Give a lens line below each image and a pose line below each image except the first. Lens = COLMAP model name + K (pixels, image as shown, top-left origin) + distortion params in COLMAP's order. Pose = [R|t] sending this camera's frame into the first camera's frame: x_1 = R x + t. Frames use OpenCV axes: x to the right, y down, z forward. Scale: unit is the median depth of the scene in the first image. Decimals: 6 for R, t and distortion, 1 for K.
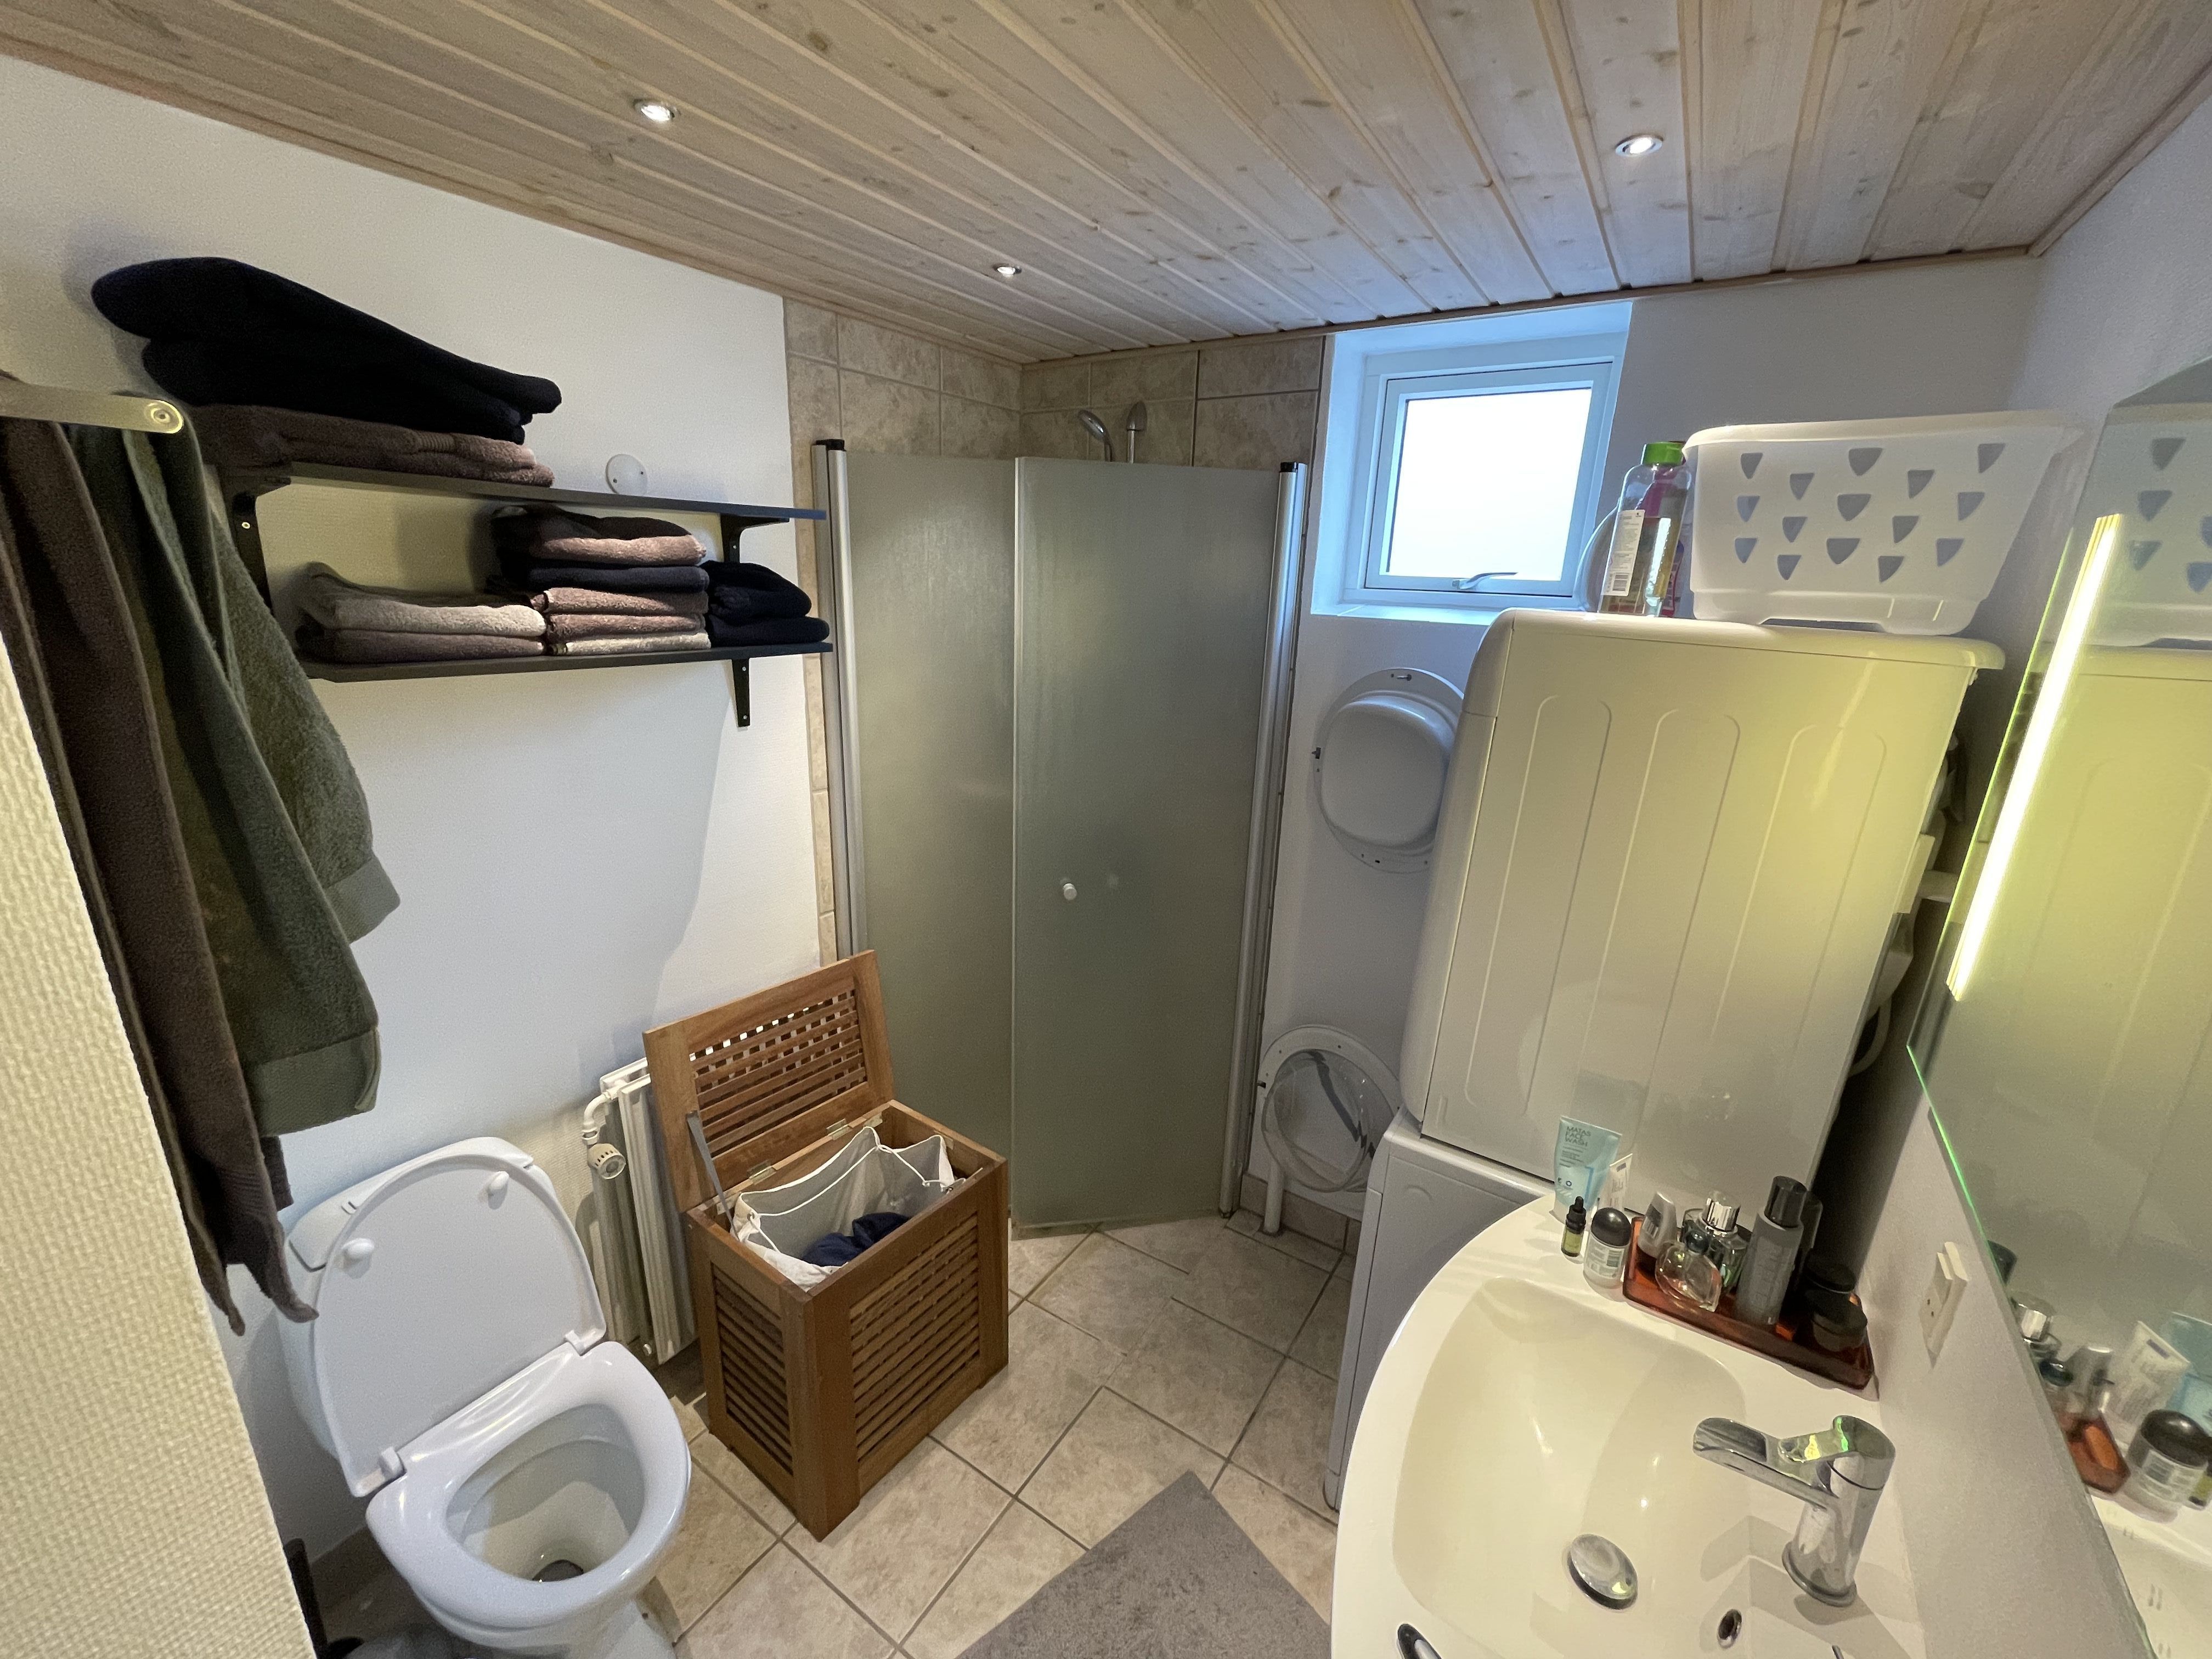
lens RADIAL K [[885.1, 0, 1109.8], [0, 885.1, 827.9], [0, 0, 1]] dist [-0.006690, 0.000357]
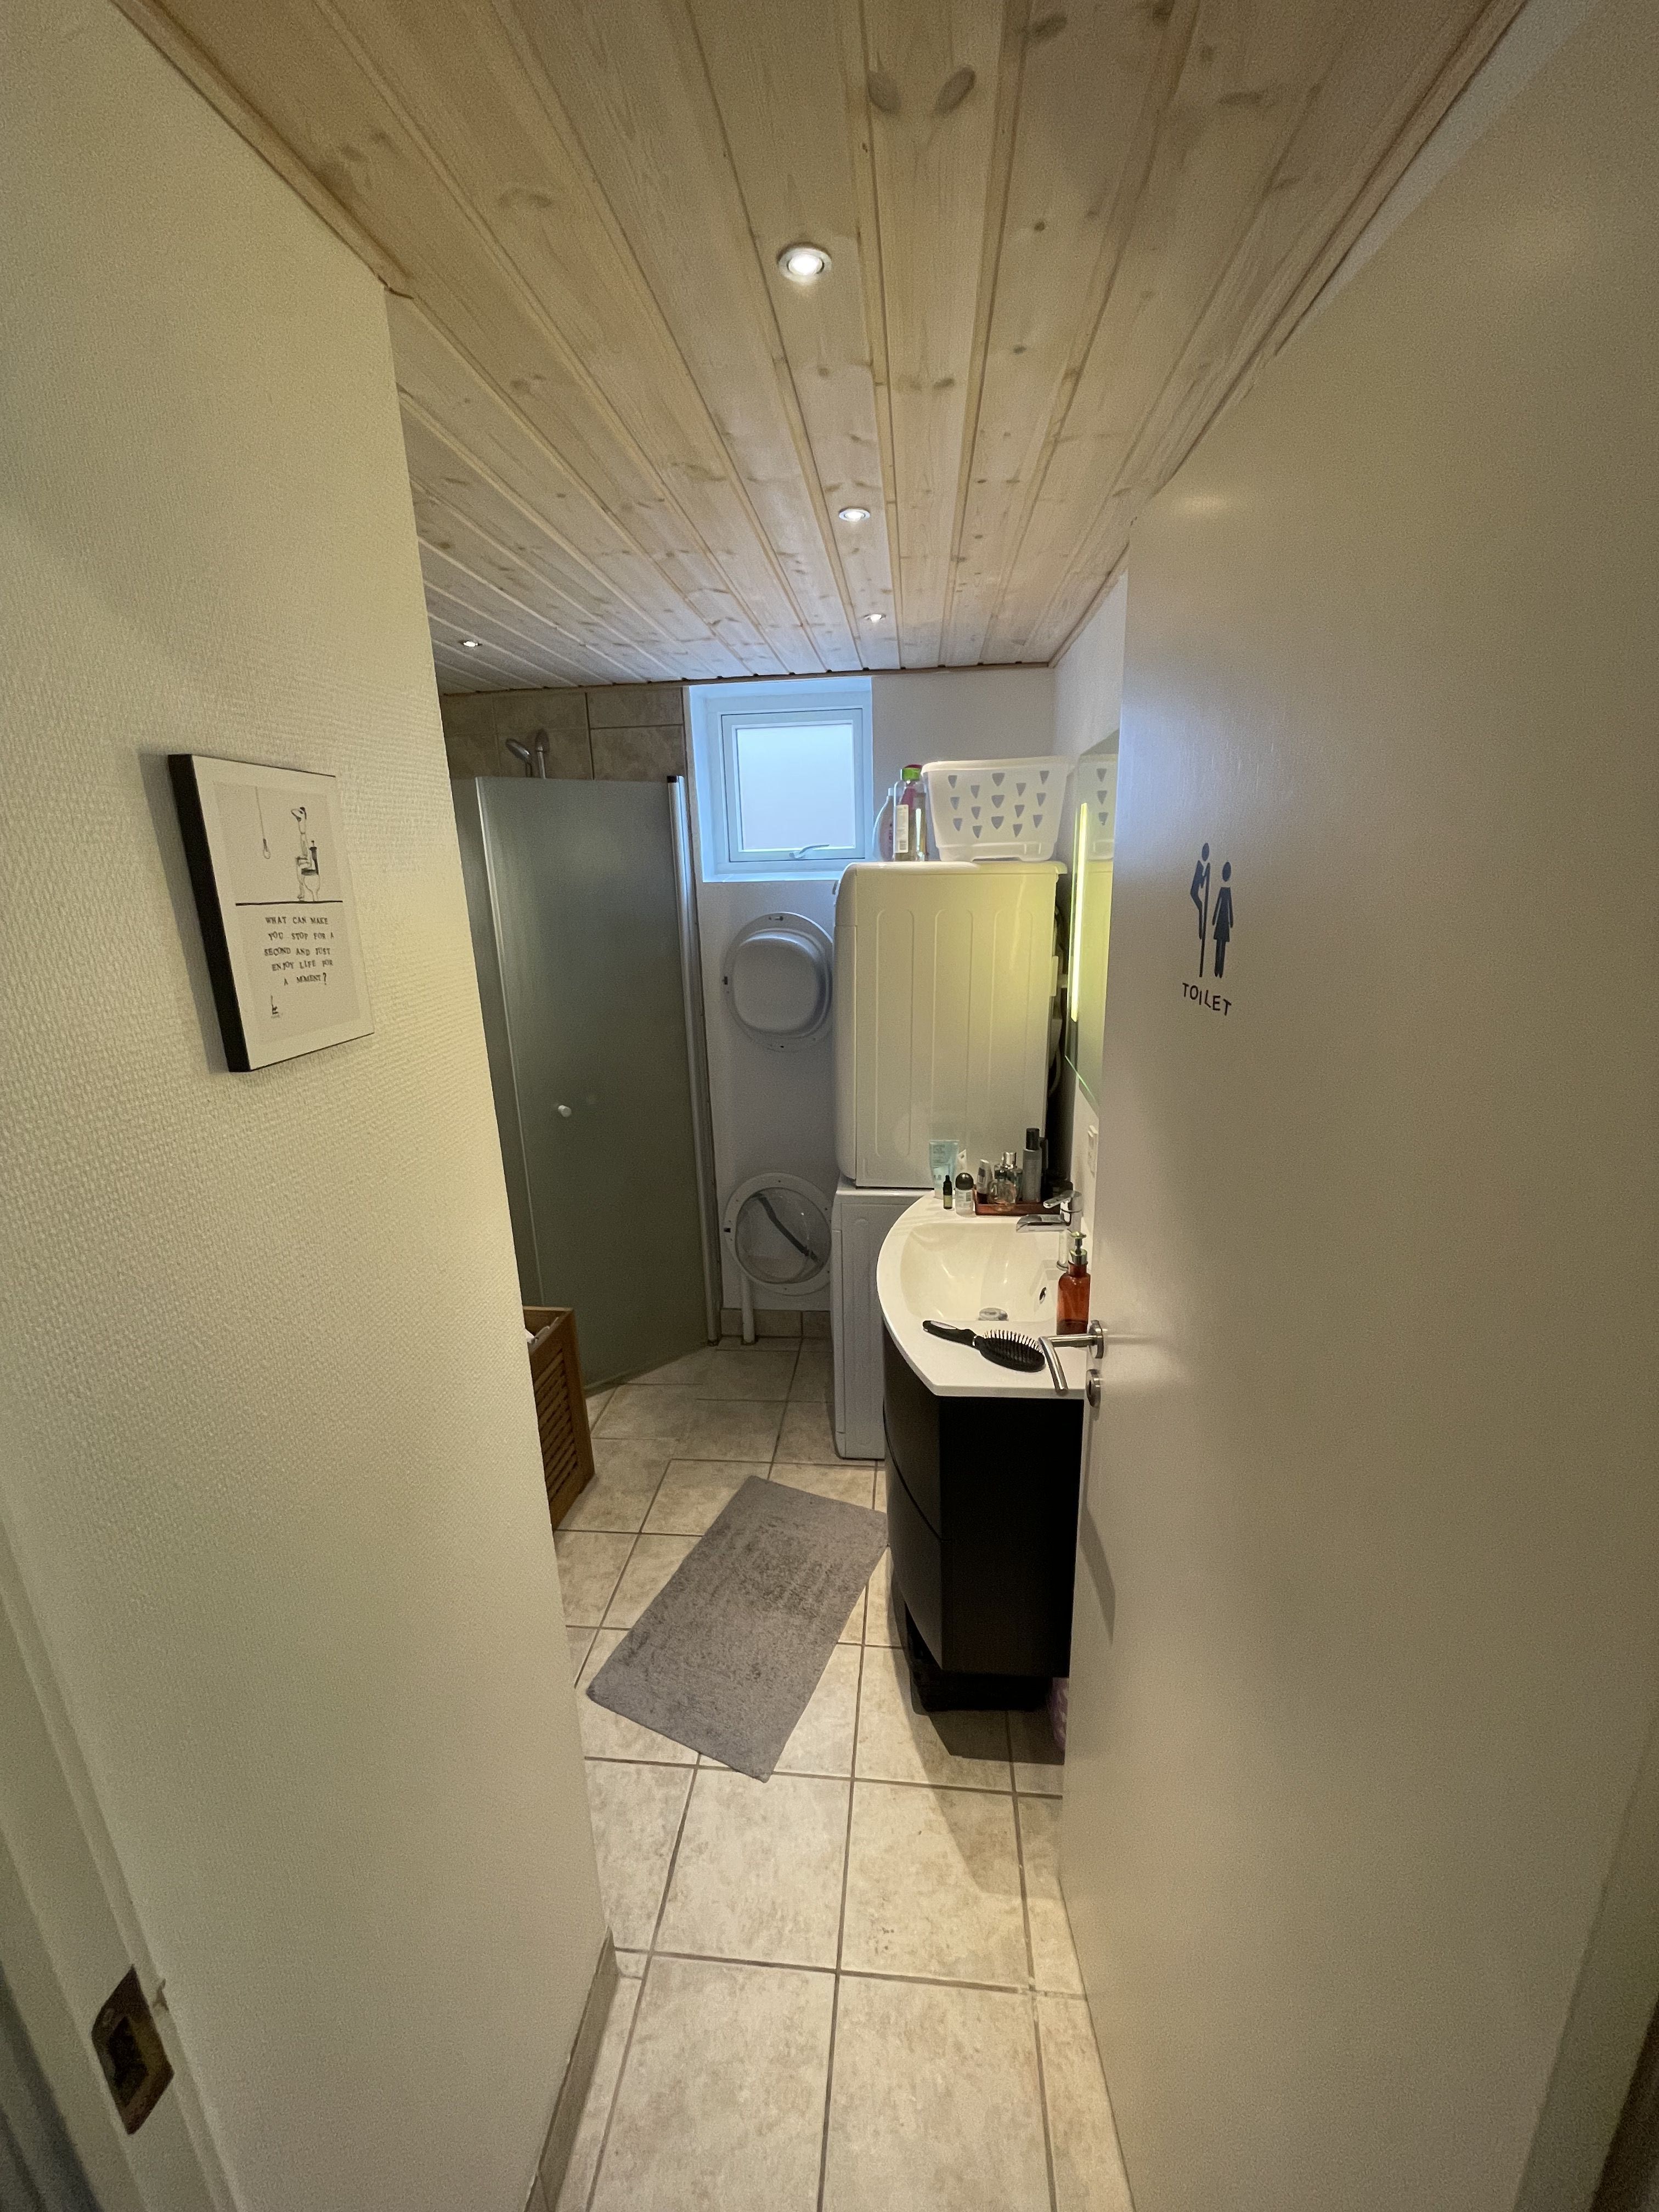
lens RADIAL K [[885.1, 0, 830.1], [0, 885.1, 1107.6], [0, 0, 1]] dist [-0.006690, 0.000357]
pose [[0.883734, -0.182096, 0.431109, -0.376249], [0.185878, 0.981993, 0.033750, 0.141060], [-0.429492, 0.050308, 0.901668, -0.472792]]
